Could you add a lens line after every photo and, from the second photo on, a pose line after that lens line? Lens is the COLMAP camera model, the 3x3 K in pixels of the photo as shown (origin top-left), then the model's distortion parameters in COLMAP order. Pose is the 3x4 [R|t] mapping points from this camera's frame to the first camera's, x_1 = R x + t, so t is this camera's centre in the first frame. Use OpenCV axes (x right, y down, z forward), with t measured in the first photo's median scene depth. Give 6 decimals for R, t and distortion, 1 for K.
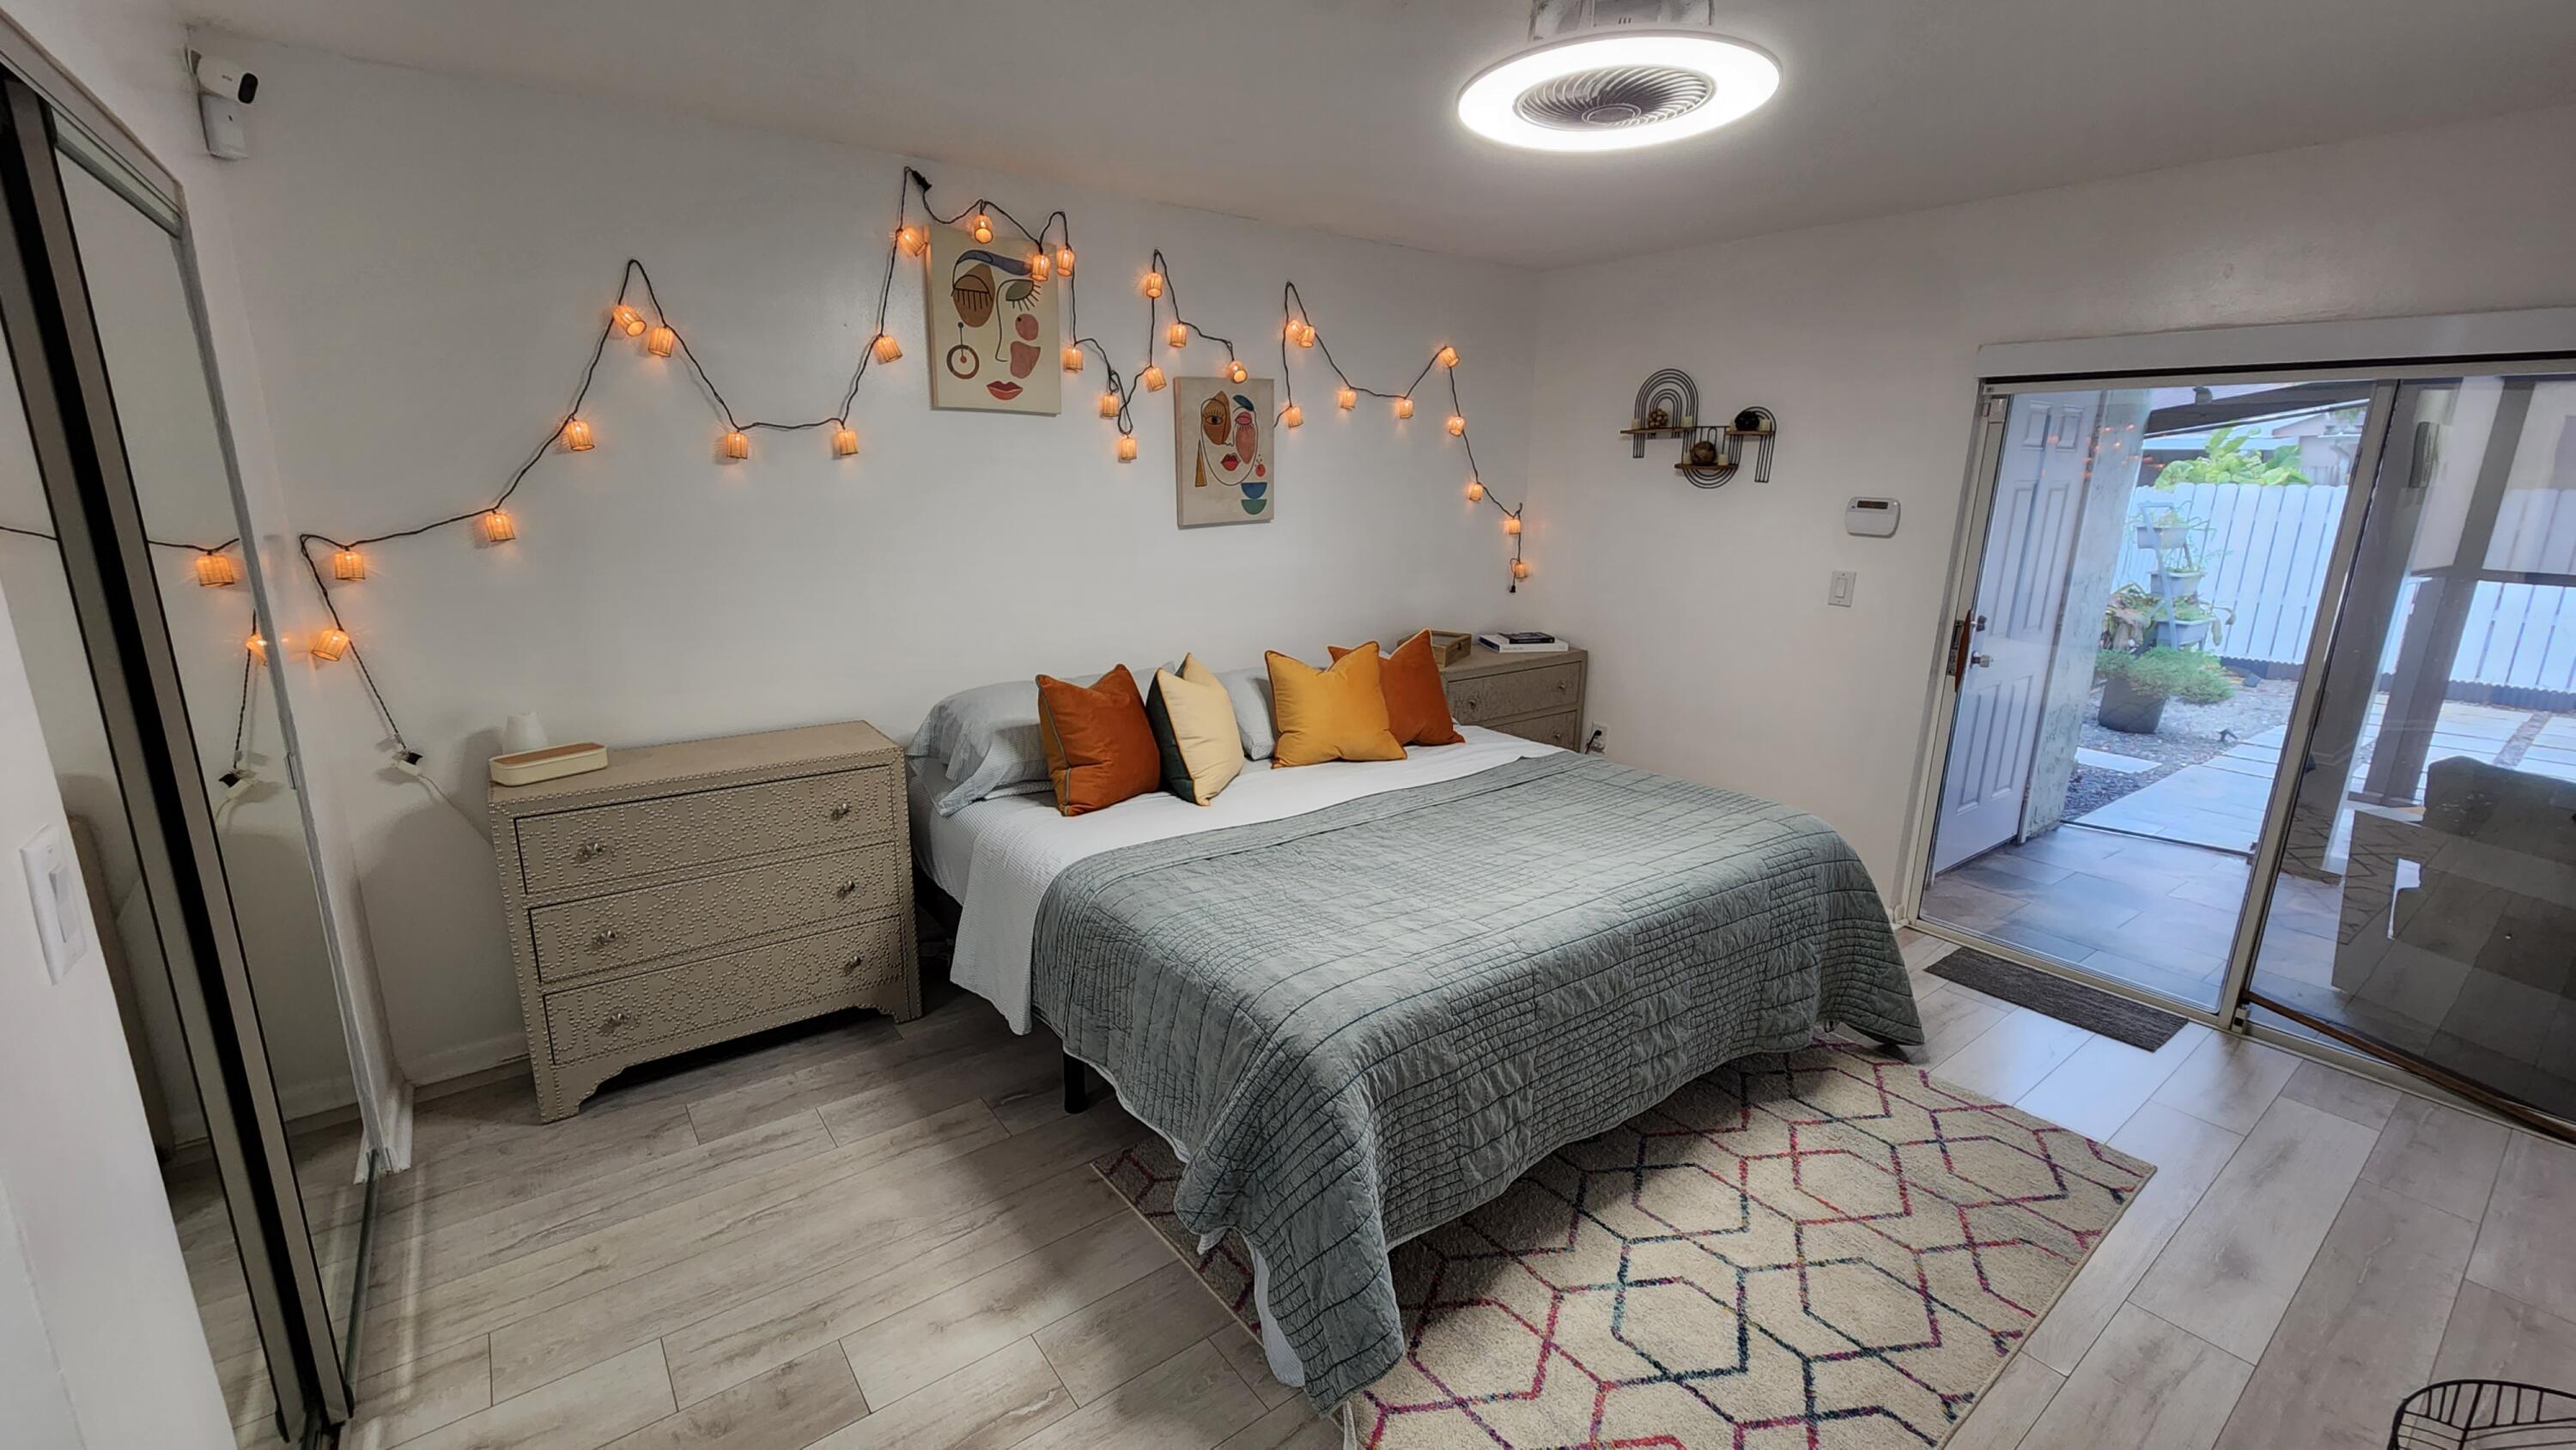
lens RADIAL K [[1053.7, 0, 1270.8], [0, 1053.7, 720.2], [0, 0, 1]] dist [0.004050, -0.000269]
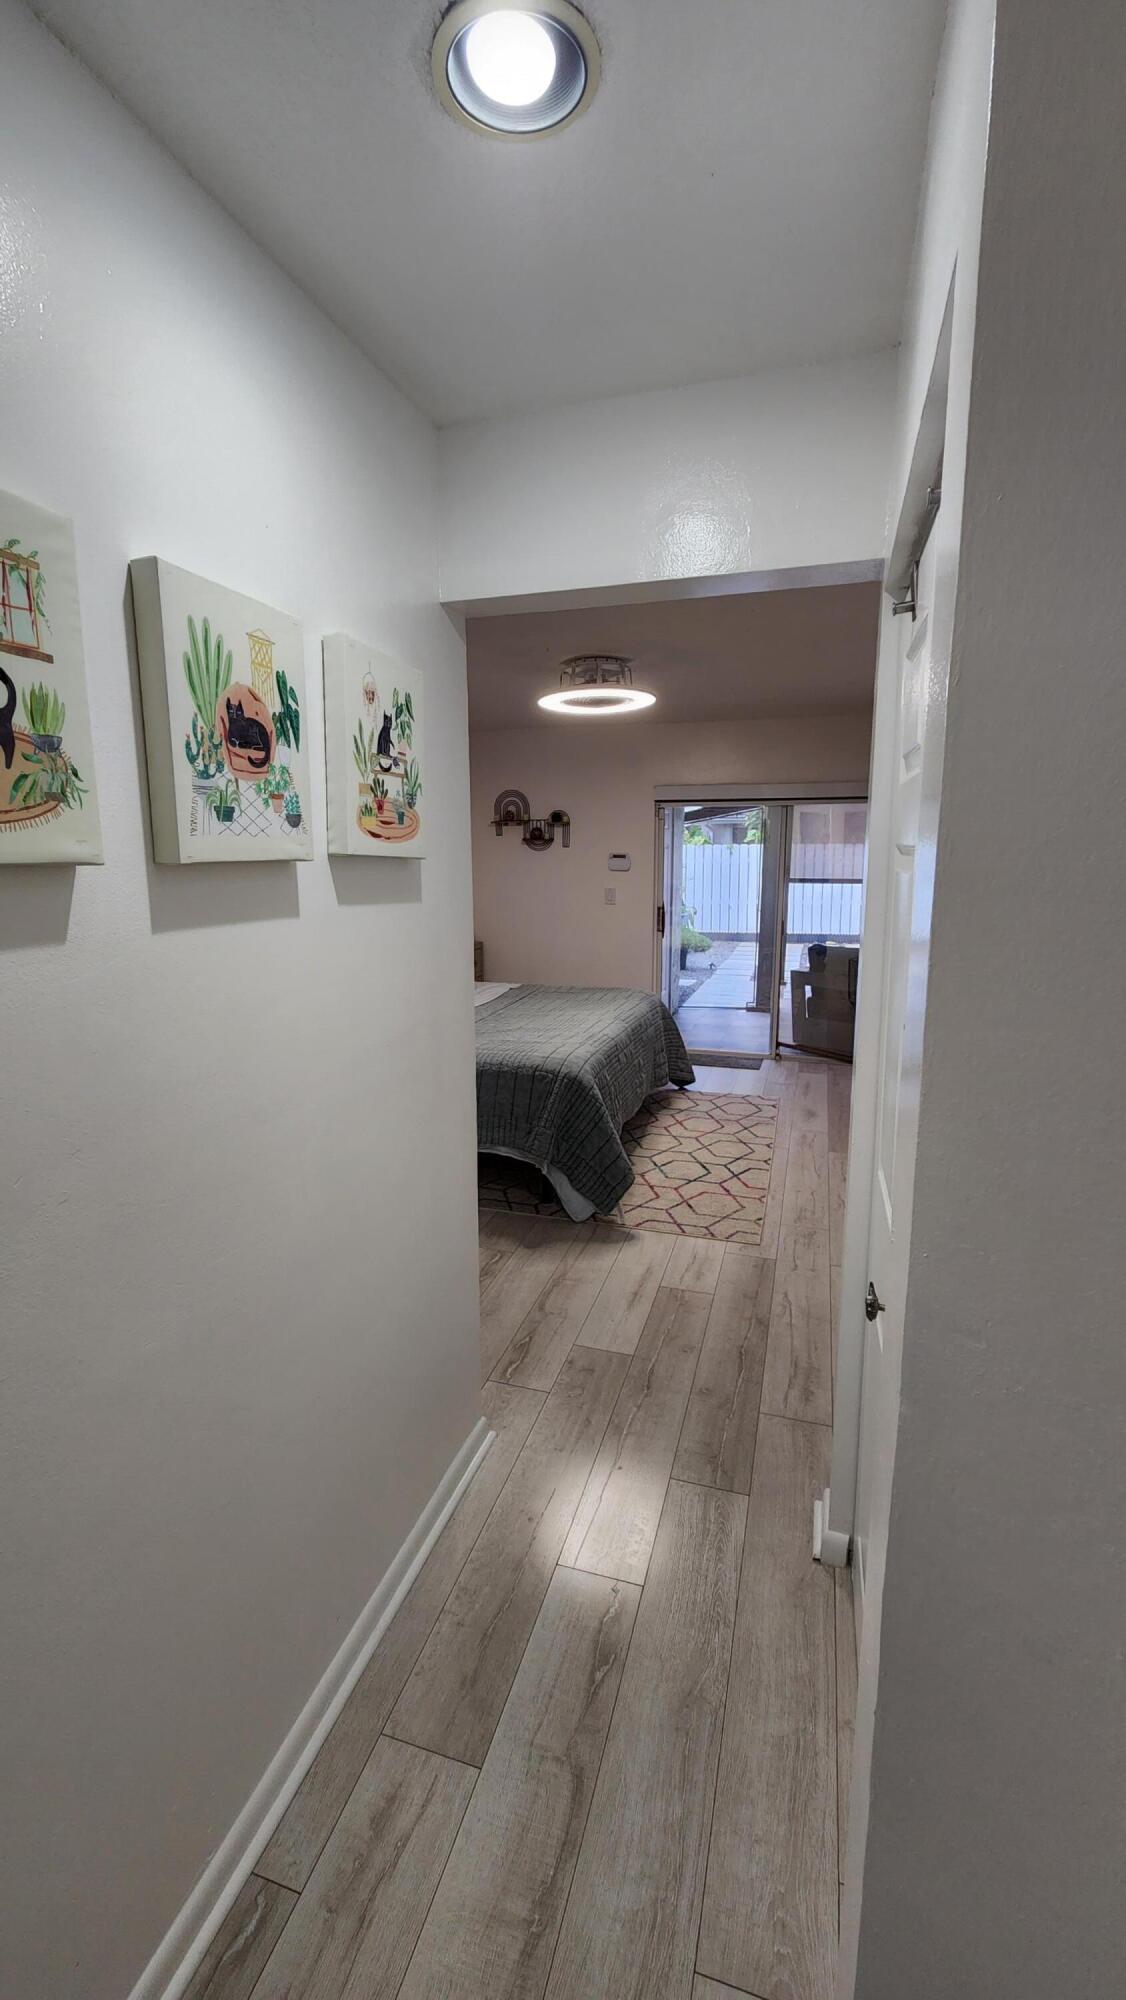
lens RADIAL K [[818.1, 0, 565.8], [0, 818.1, 986.5], [0, 0, 1]] dist [0.004050, -0.000269]
pose [[0.810003, -0.121167, 0.573771, -0.581675], [0.155587, 0.987760, -0.011052, 0.068644], [-0.565409, 0.098224, 0.818941, -0.318259]]
